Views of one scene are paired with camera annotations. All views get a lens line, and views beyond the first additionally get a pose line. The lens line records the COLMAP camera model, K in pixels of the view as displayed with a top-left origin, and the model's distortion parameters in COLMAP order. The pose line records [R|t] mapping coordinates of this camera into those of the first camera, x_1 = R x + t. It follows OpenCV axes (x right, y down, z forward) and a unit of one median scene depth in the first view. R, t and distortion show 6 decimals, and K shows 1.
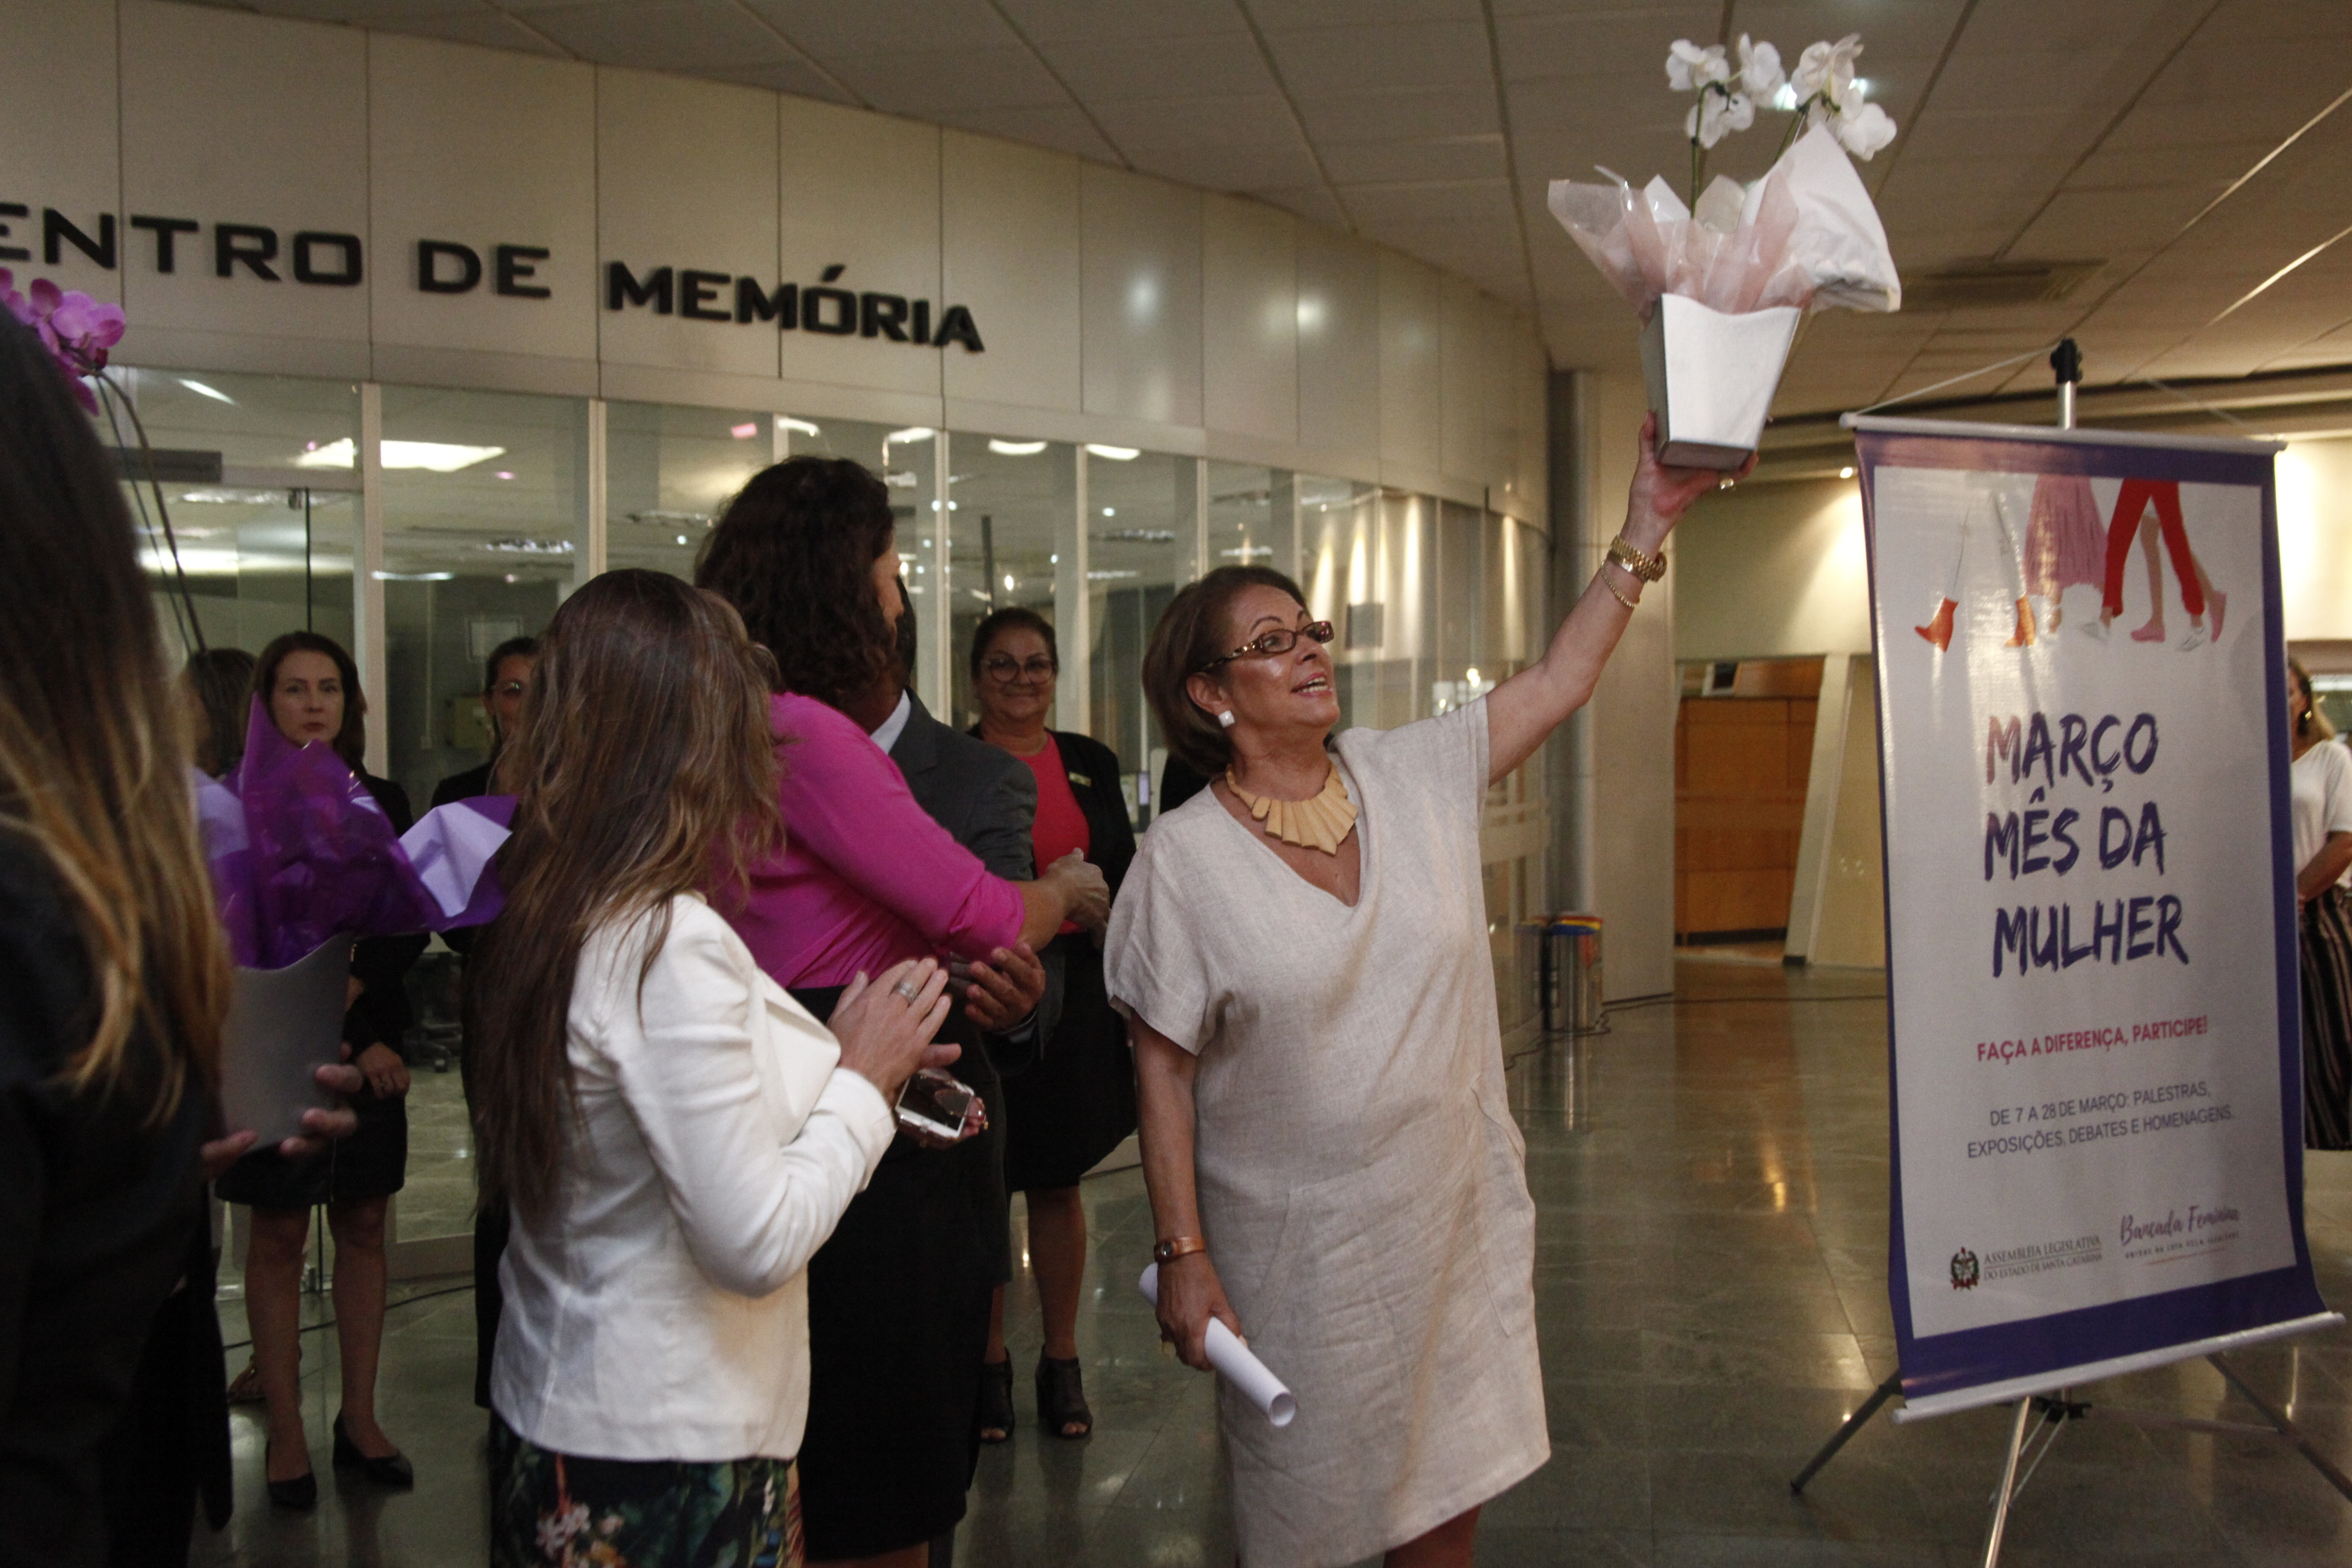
lens RADIAL K [[2440.6, 0, 1197.9], [0, 2440.6, 788.6], [0, 0, 1]] dist [-0.035155, 0.000000]
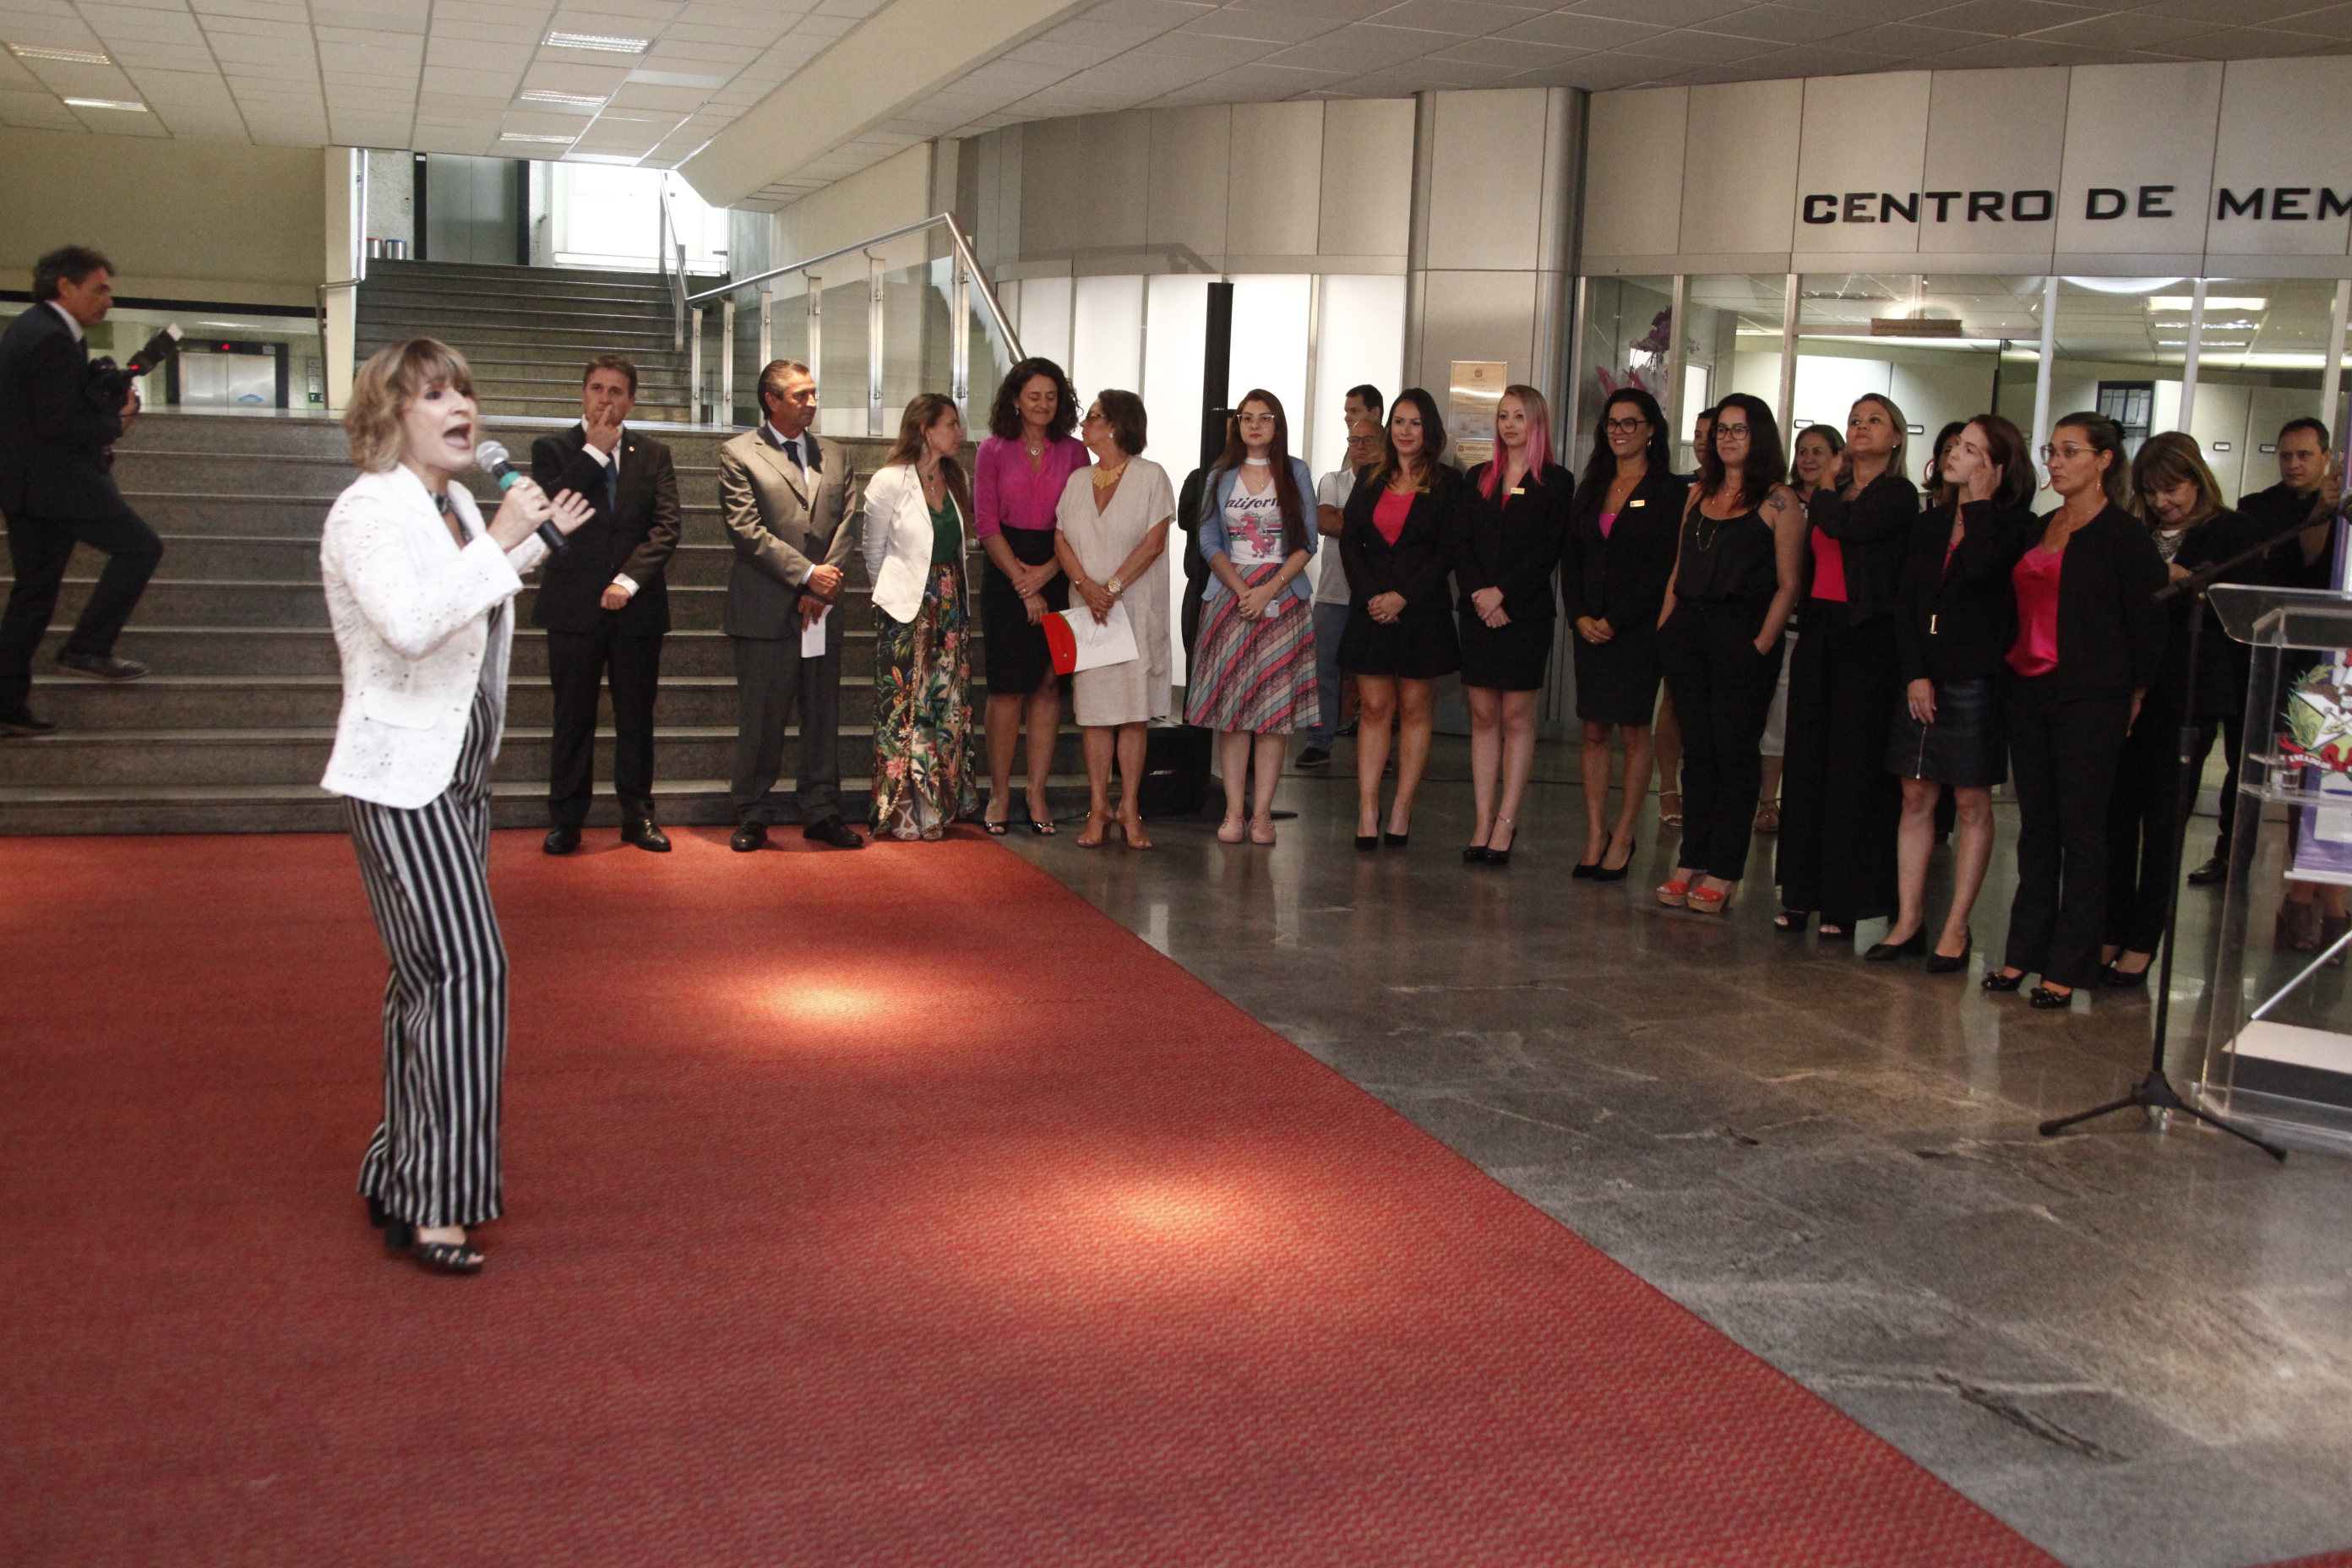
lens RADIAL K [[2217.7, 0, 1190.0], [0, 2217.7, 796.3], [0, 0, 1]] dist [-0.046875, 0.000000]
pose [[0.519693, 0.160566, -0.839129, 1.120043], [-0.061558, 0.986665, 0.150673, 0.000513], [0.852132, -0.026649, 0.522647, -0.549348]]
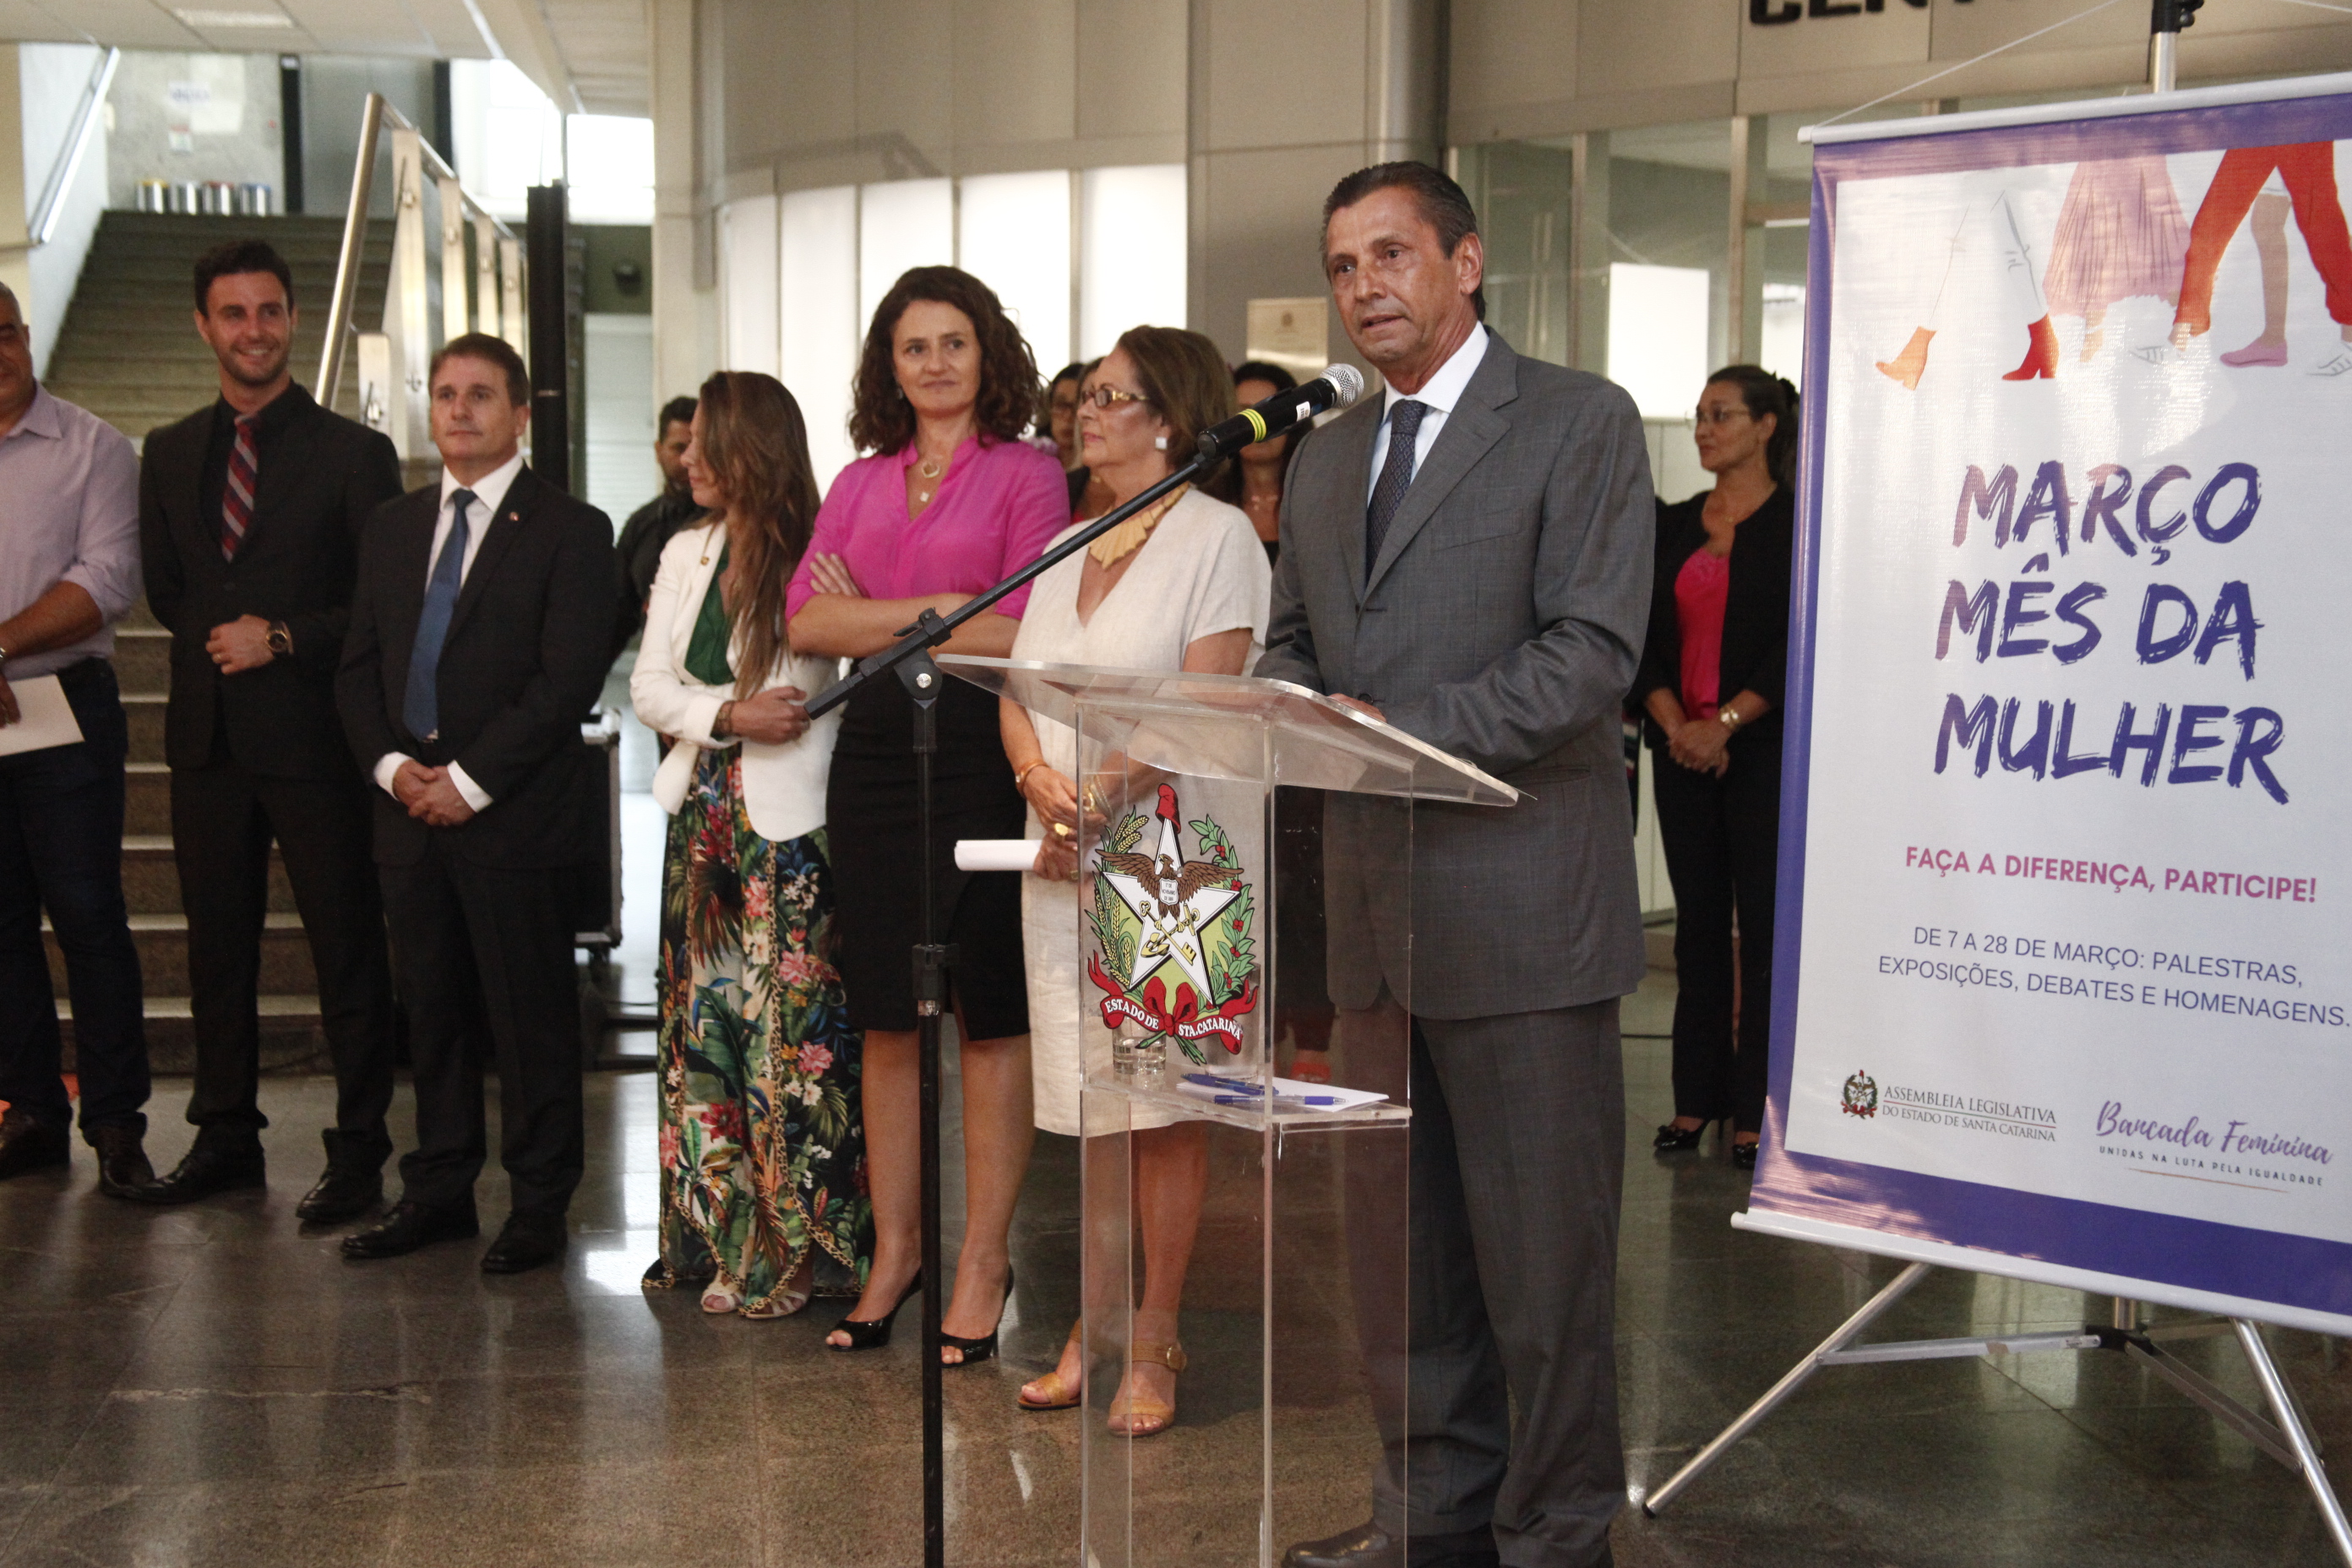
lens RADIAL K [[3313.5, 0, 1189.3], [0, 3313.5, 822.5], [0, 0, 1]] dist [0.108310, 0.000000]
pose [[0.314888, 0.114885, -0.942150, 1.270230], [-0.029764, 0.993354, 0.111180, -0.025924], [0.948662, -0.006967, 0.316215, 0.359251]]
